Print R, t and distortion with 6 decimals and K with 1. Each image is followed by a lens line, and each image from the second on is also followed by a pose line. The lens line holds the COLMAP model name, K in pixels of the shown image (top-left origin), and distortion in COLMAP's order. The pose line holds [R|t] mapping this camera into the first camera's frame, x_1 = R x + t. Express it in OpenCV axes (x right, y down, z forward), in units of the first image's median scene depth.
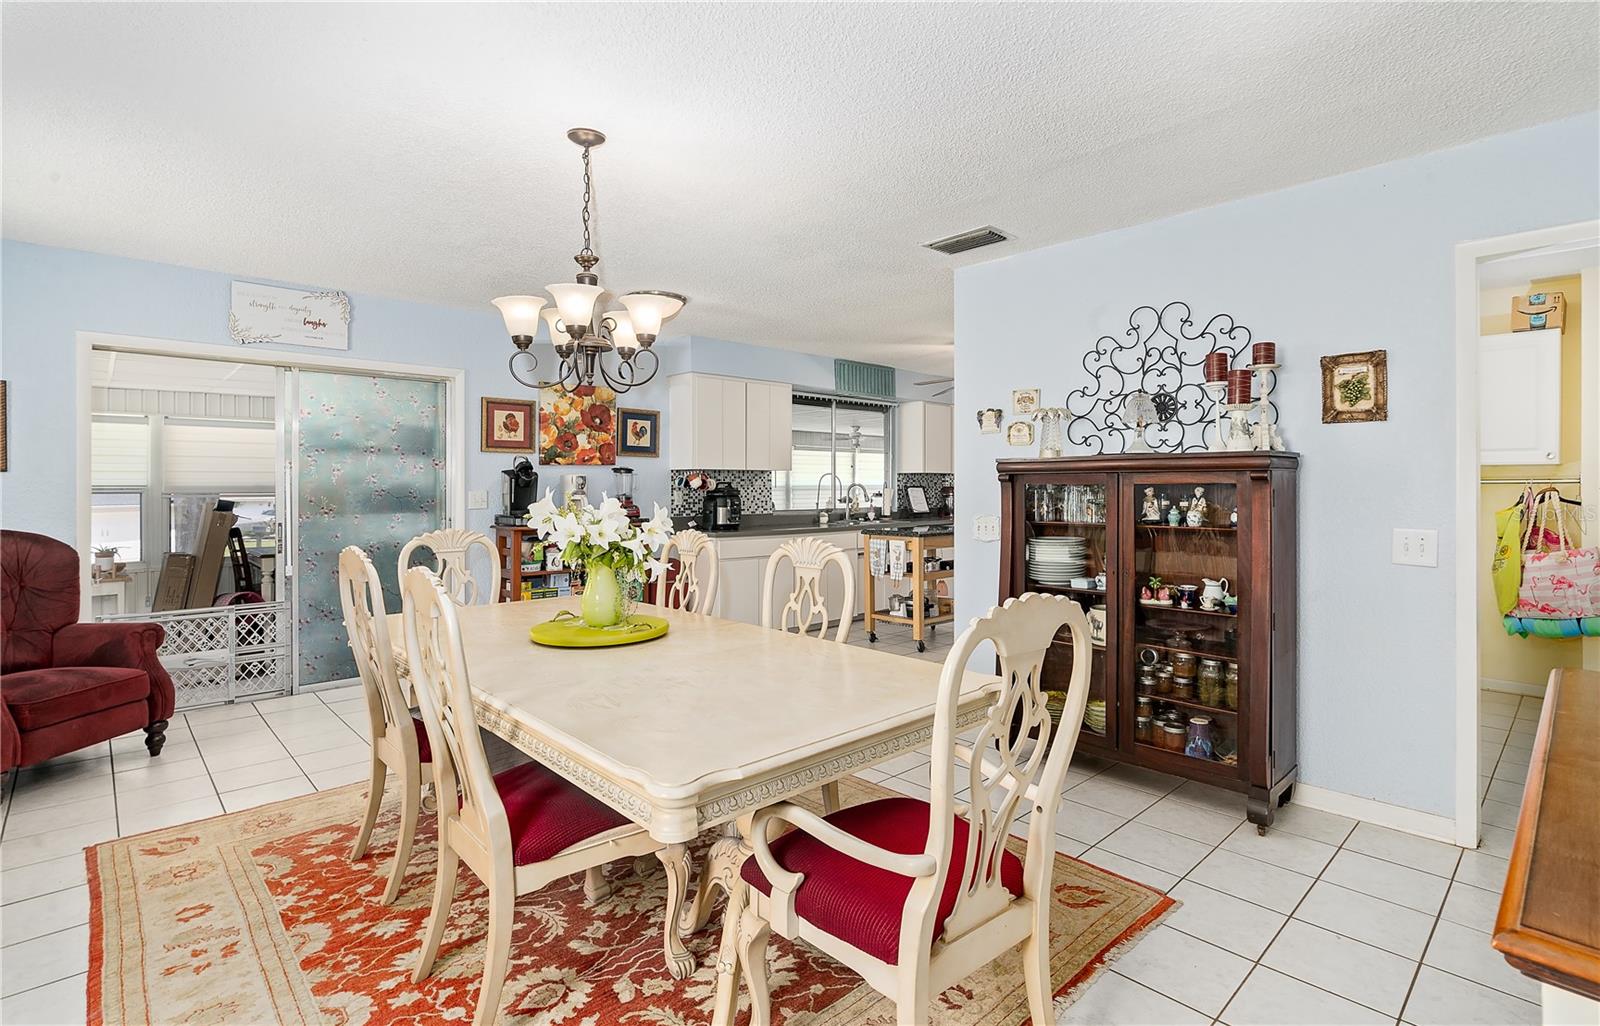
lens RADIAL K [[751.2, 0, 828.5], [0, 751.2, 488.2], [0, 0, 1]] dist [-0.010657, 0.000237]
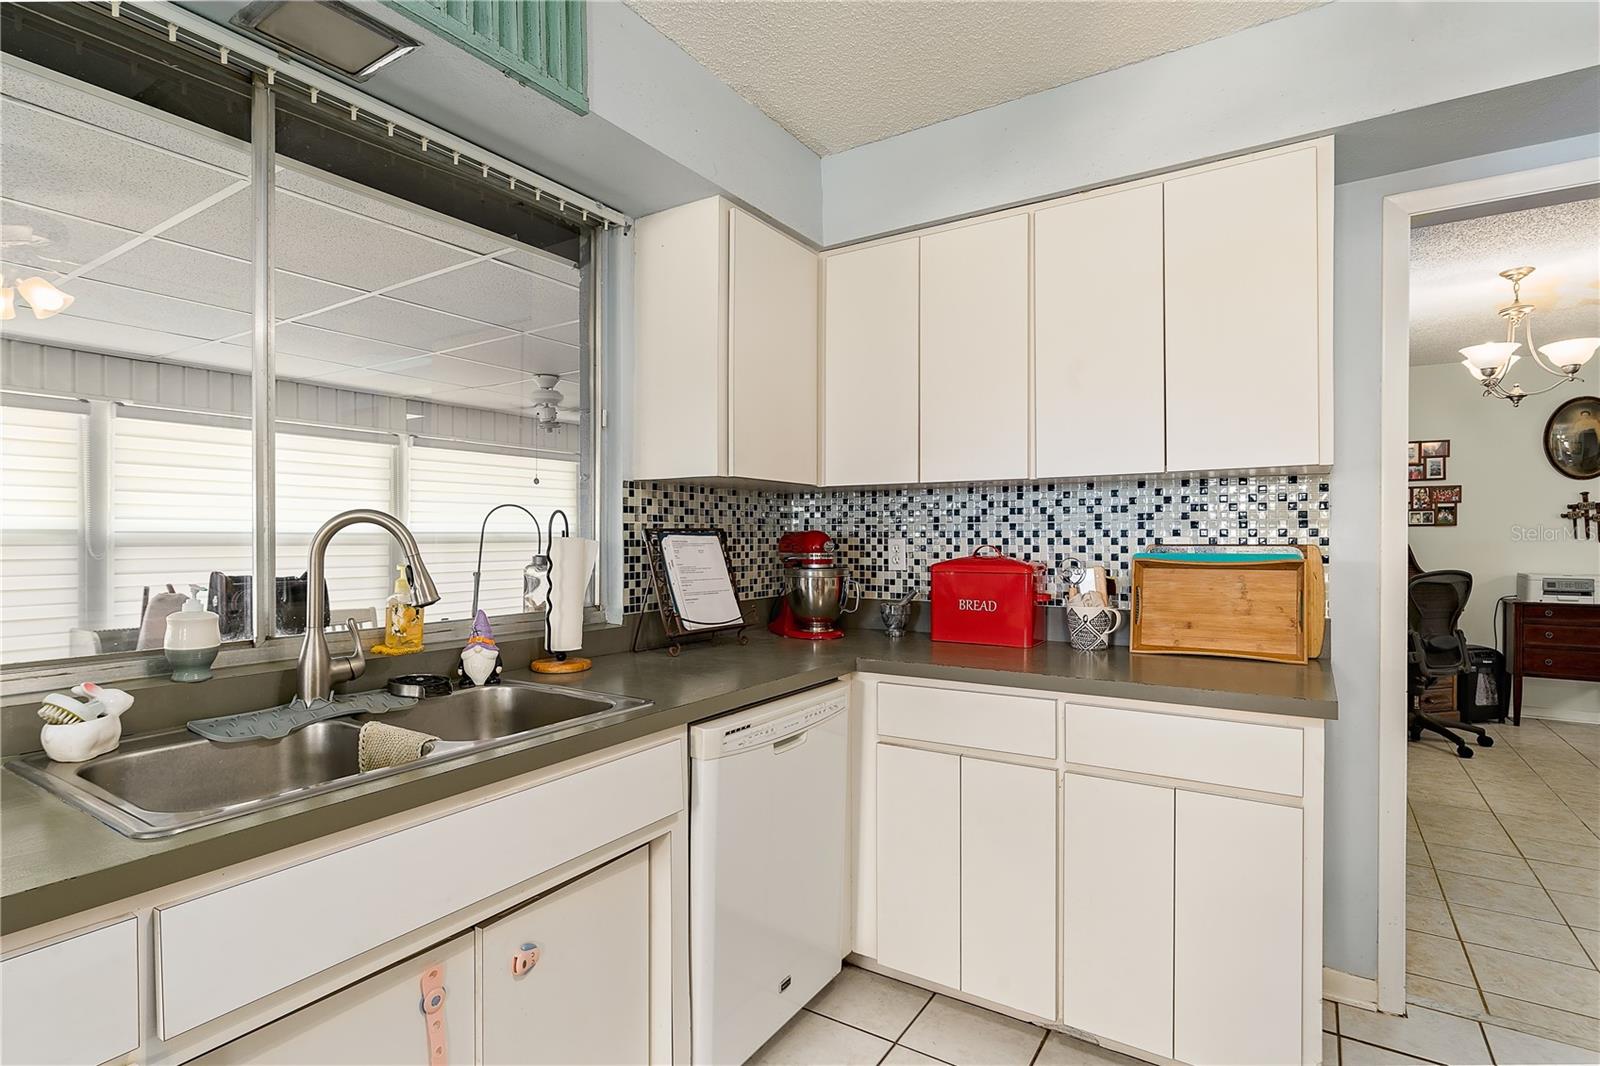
lens RADIAL K [[790.8, 0, 797.6], [0, 790.8, 538.2], [0, 0, 1]] dist [-0.004050, -0.000226]
pose [[0.976082, -0.001574, 0.217398, 0.232553], [0.001751, 0.999998, -0.000617, 0.002103], [-0.217397, 0.000983, 0.976083, 1.817937]]
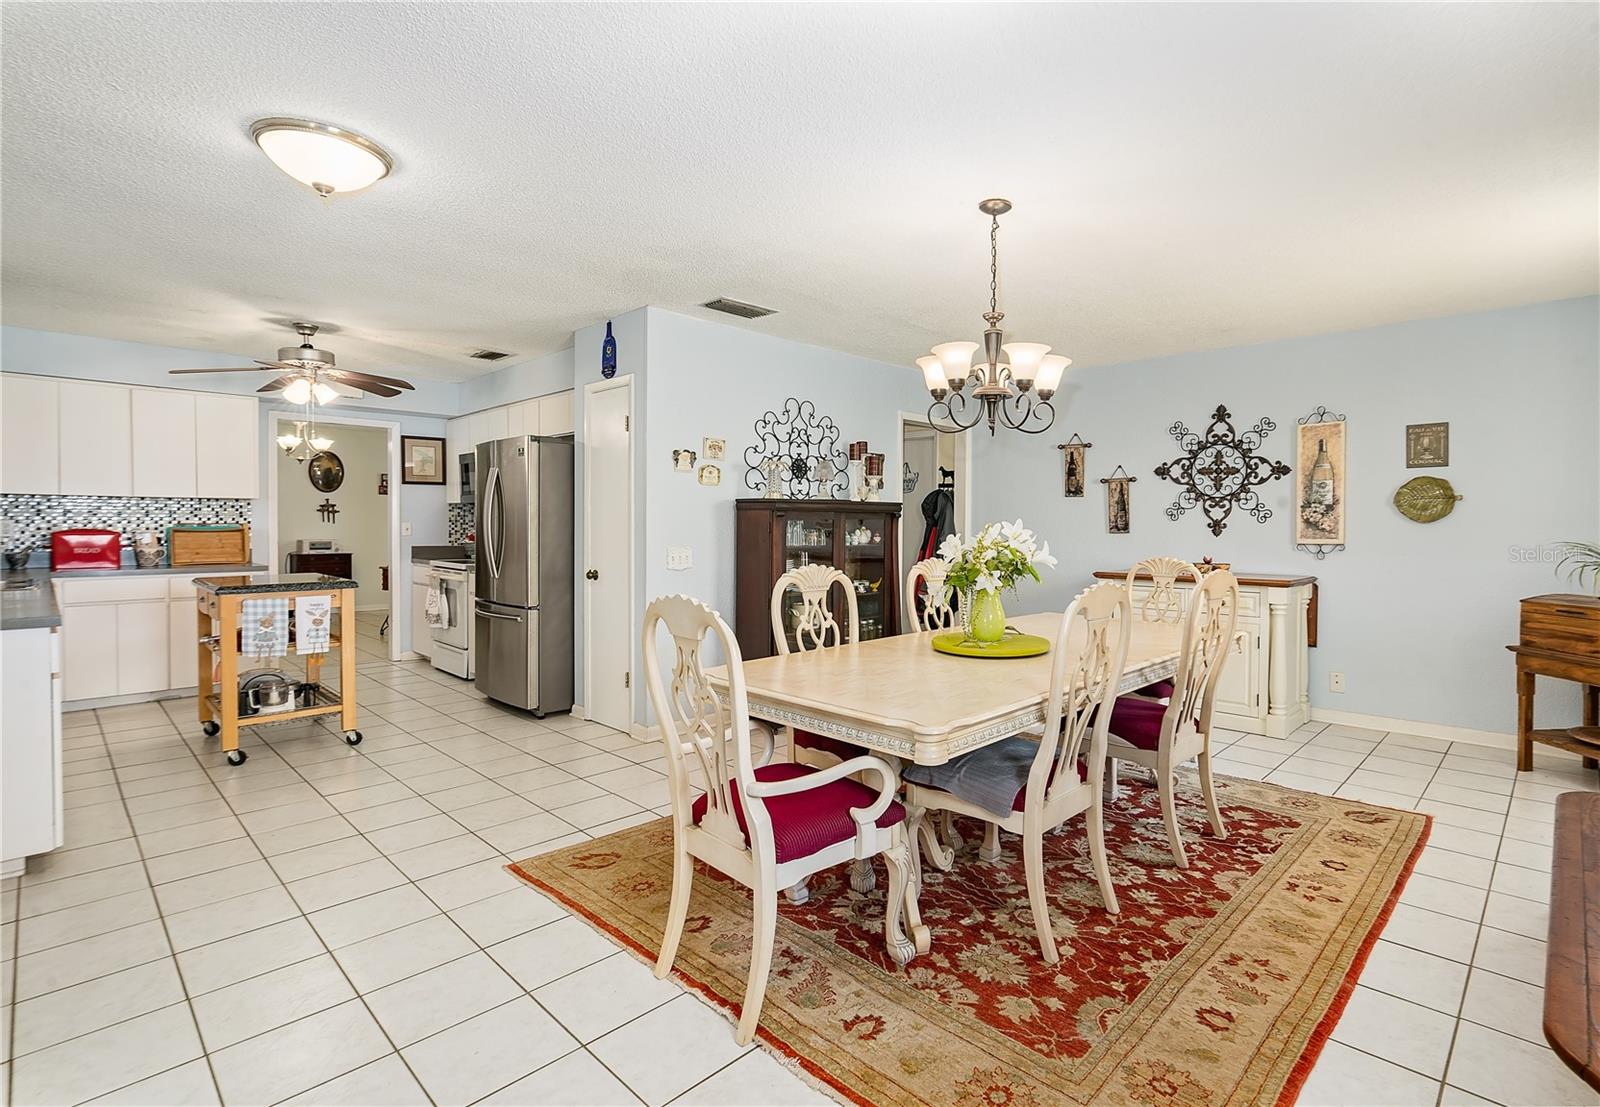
lens RADIAL K [[770.3, 0, 861.8], [0, 770.3, 533.3], [0, 0, 1]] dist [-0.003816, -0.000741]
pose [[-0.036805, -0.013076, 0.999237, -1.118960], [-0.003698, 0.999909, 0.012948, 0.002186], [-0.999316, -0.003219, -0.036850, 0.939463]]
